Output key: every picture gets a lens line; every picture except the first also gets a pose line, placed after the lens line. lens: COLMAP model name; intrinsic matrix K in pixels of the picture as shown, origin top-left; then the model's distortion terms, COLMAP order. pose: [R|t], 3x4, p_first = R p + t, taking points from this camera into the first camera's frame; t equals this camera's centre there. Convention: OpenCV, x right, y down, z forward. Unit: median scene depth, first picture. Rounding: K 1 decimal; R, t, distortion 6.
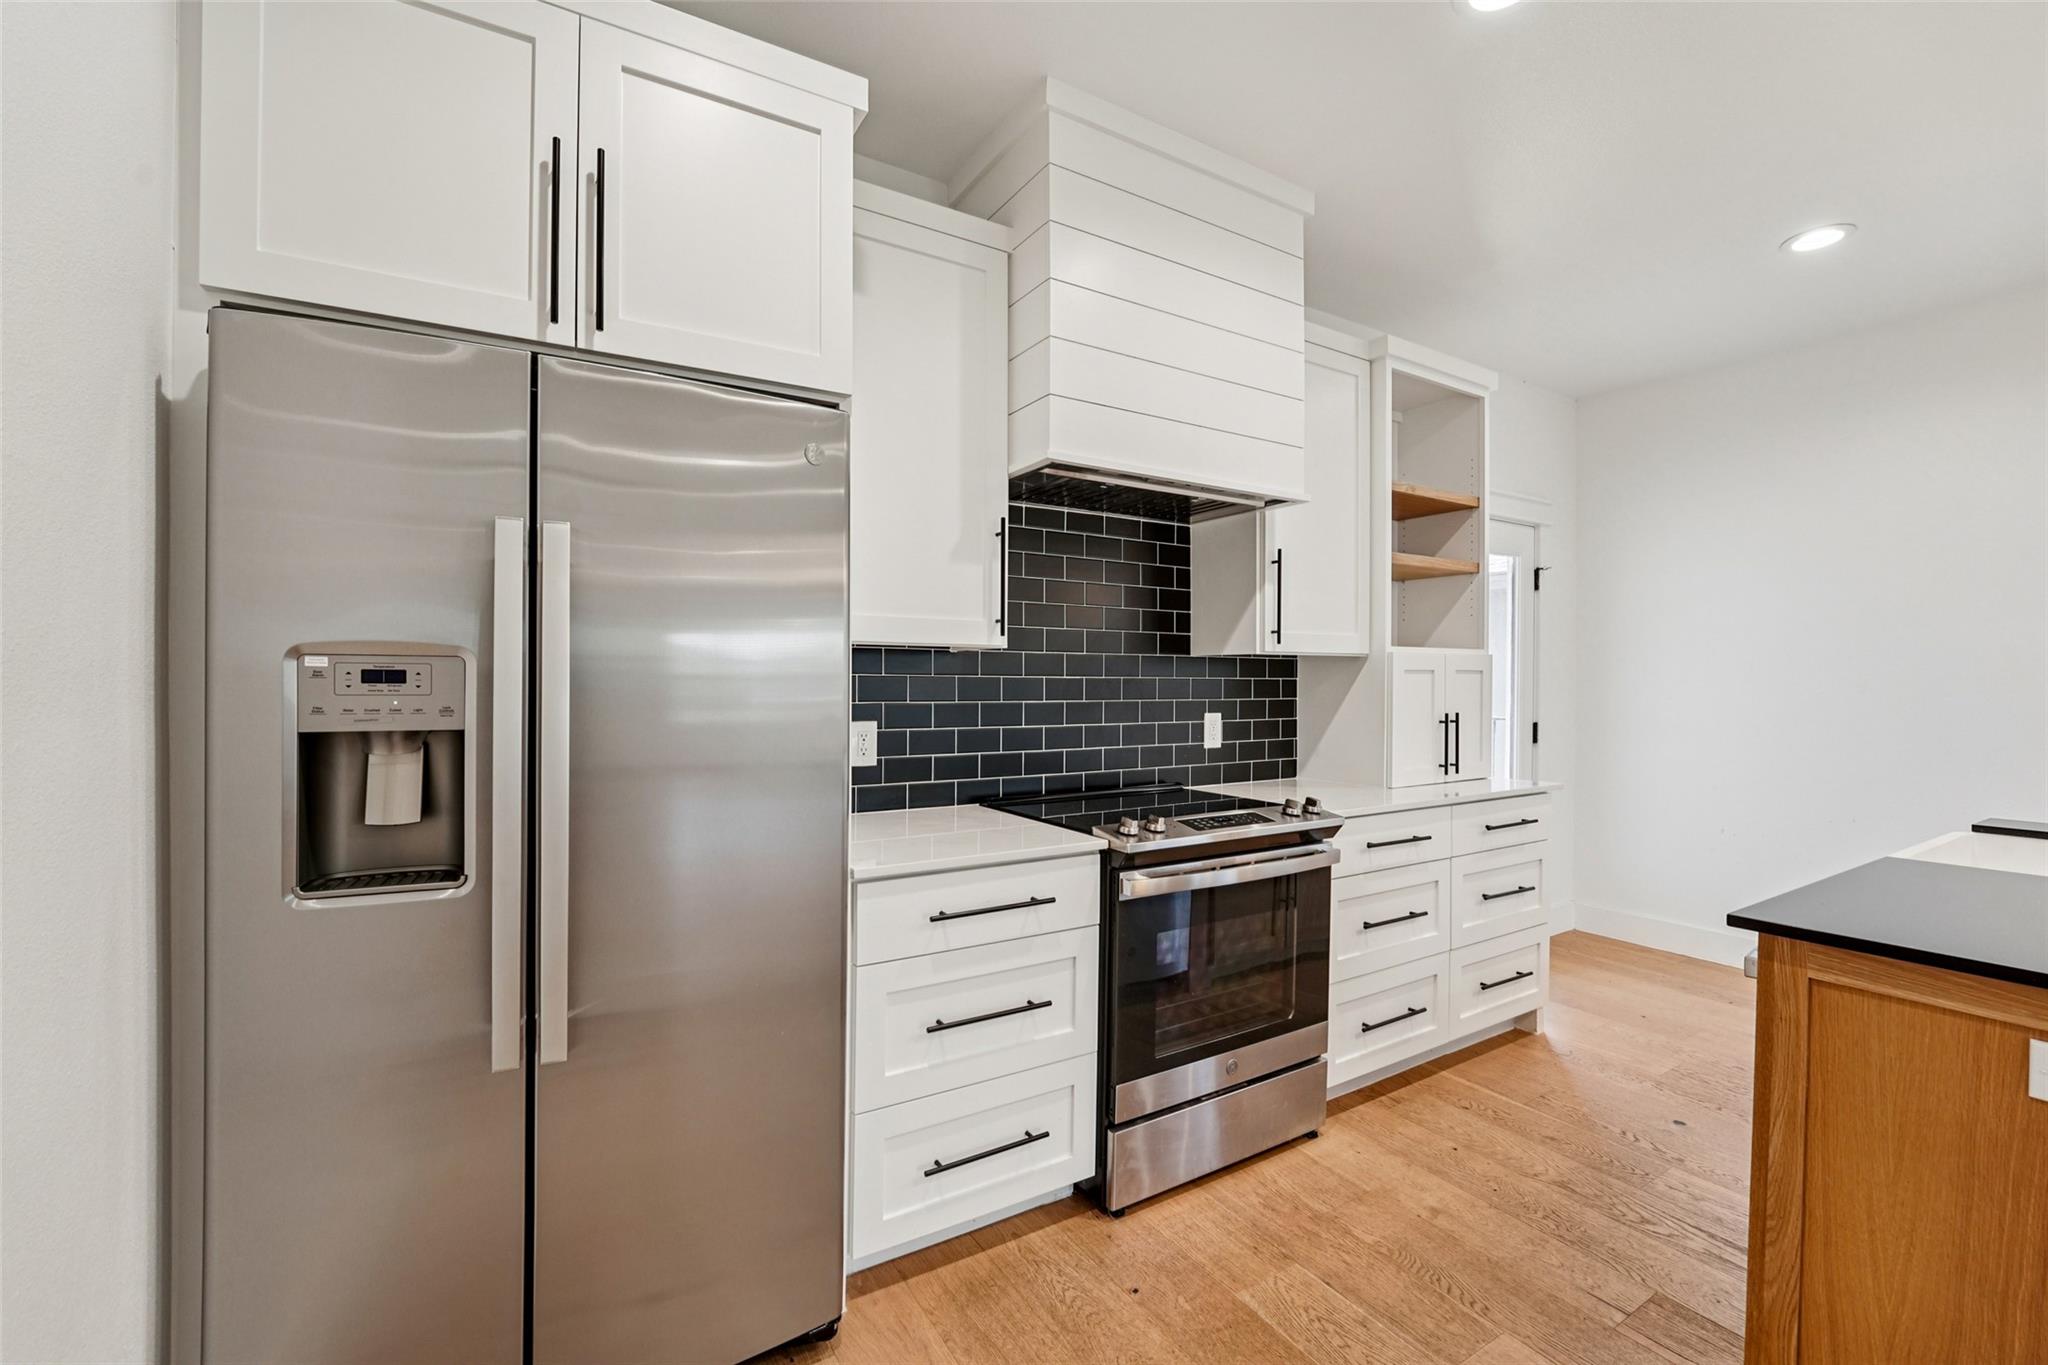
lens RADIAL K [[858.0, 0, 1027.5], [0, 858.0, 689.1], [0, 0, 1]] dist [-0.021964, -0.001115]
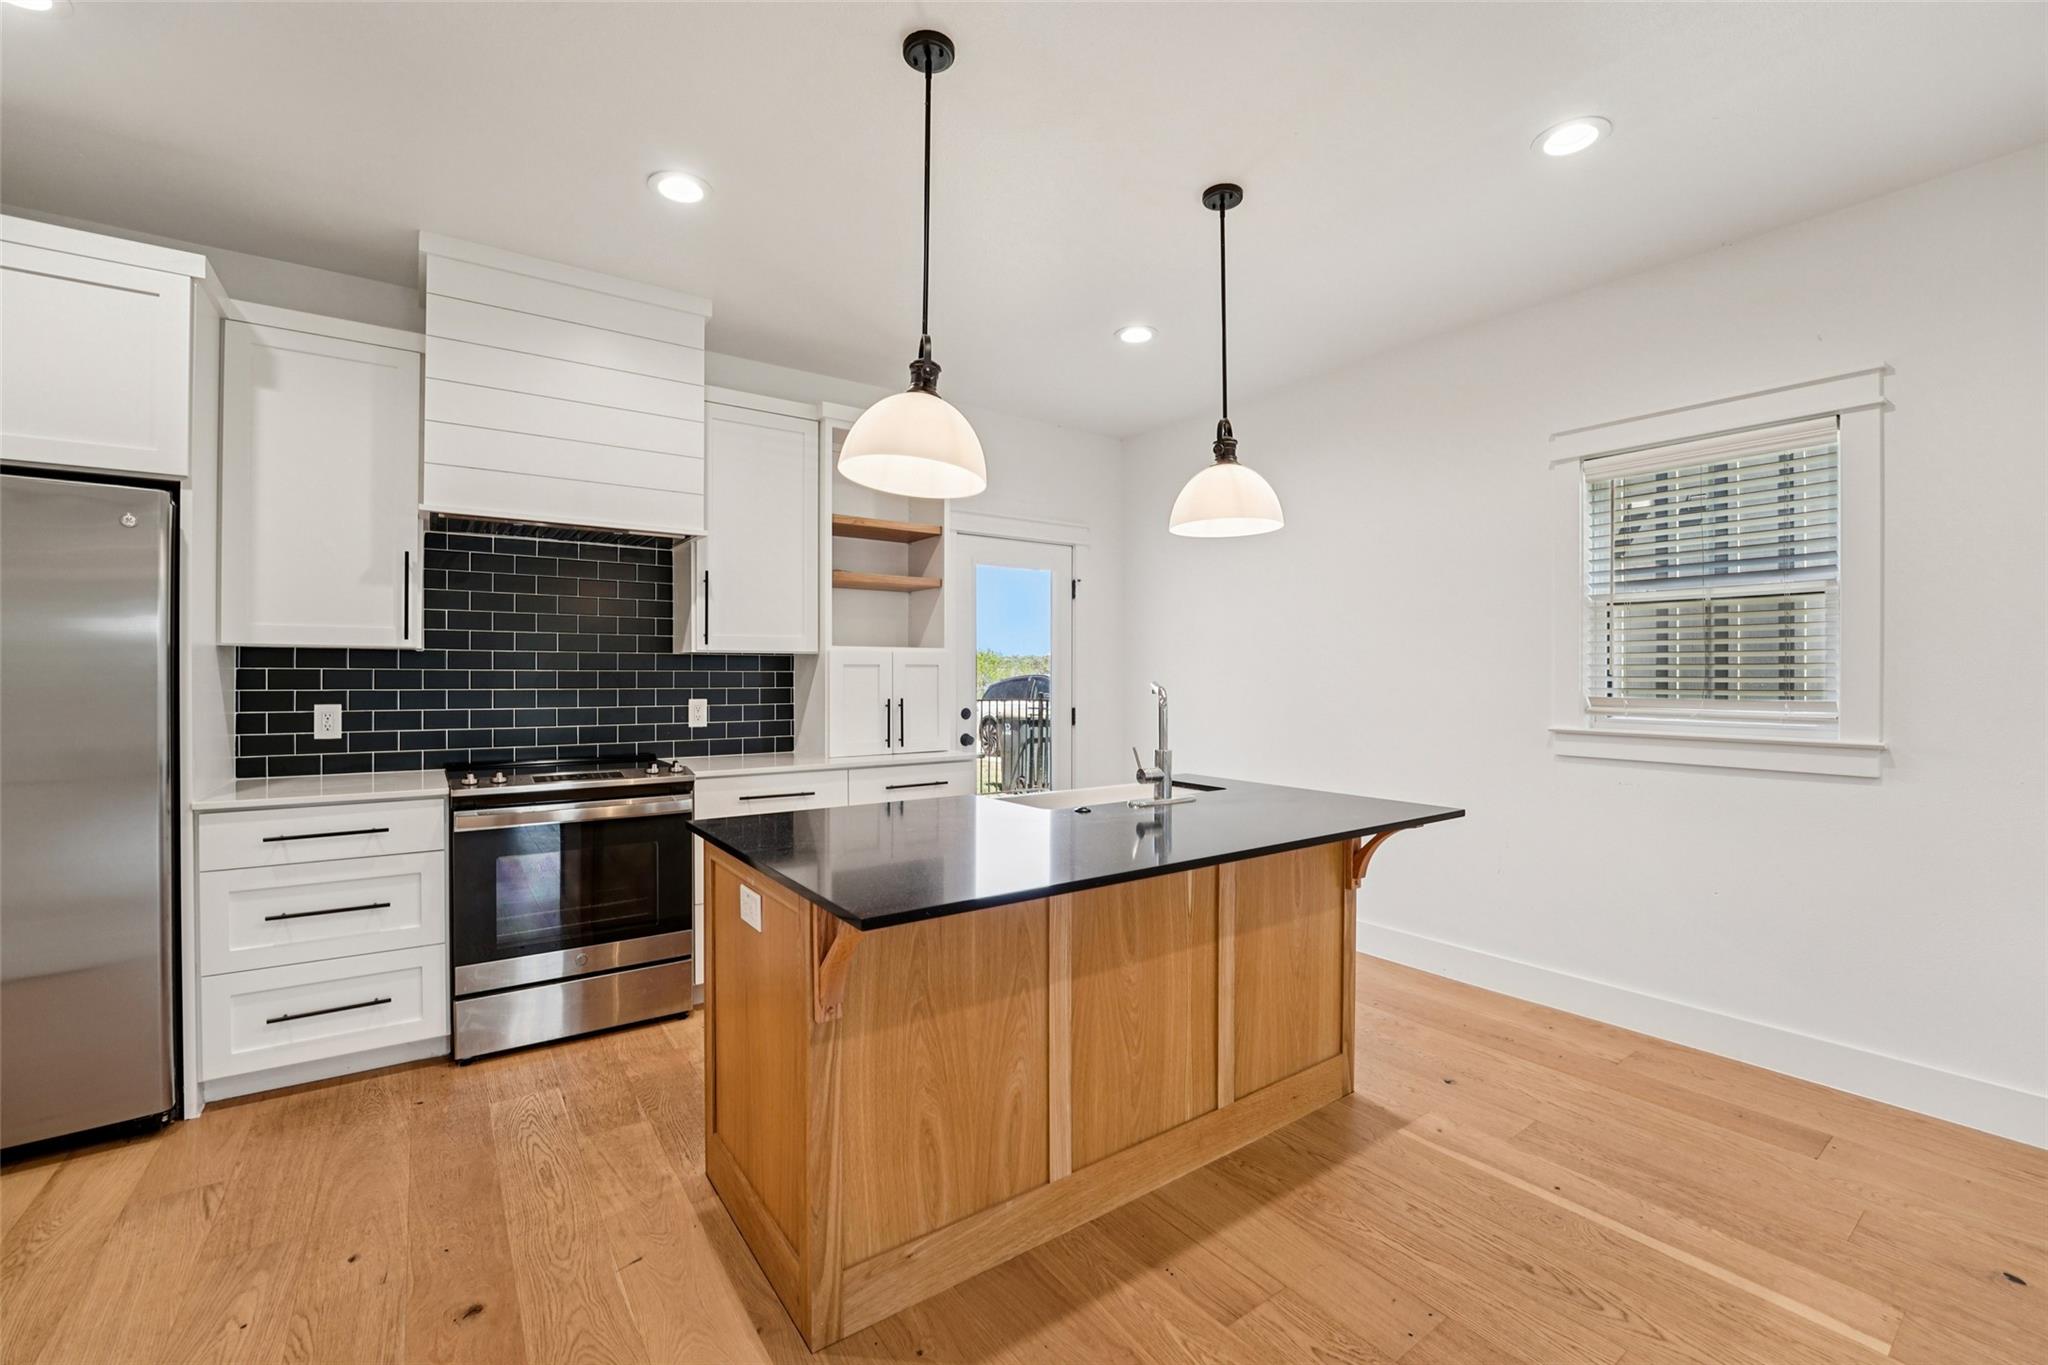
lens RADIAL K [[858.0, 0, 1022.1], [0, 858.0, 673.1], [0, 0, 1]] dist [-0.021964, -0.001115]
pose [[0.997250, -0.000965, 0.074099, 0.730694], [0.001910, 0.999918, -0.012681, 0.008174], [-0.074080, 0.012787, 0.997170, -0.345864]]
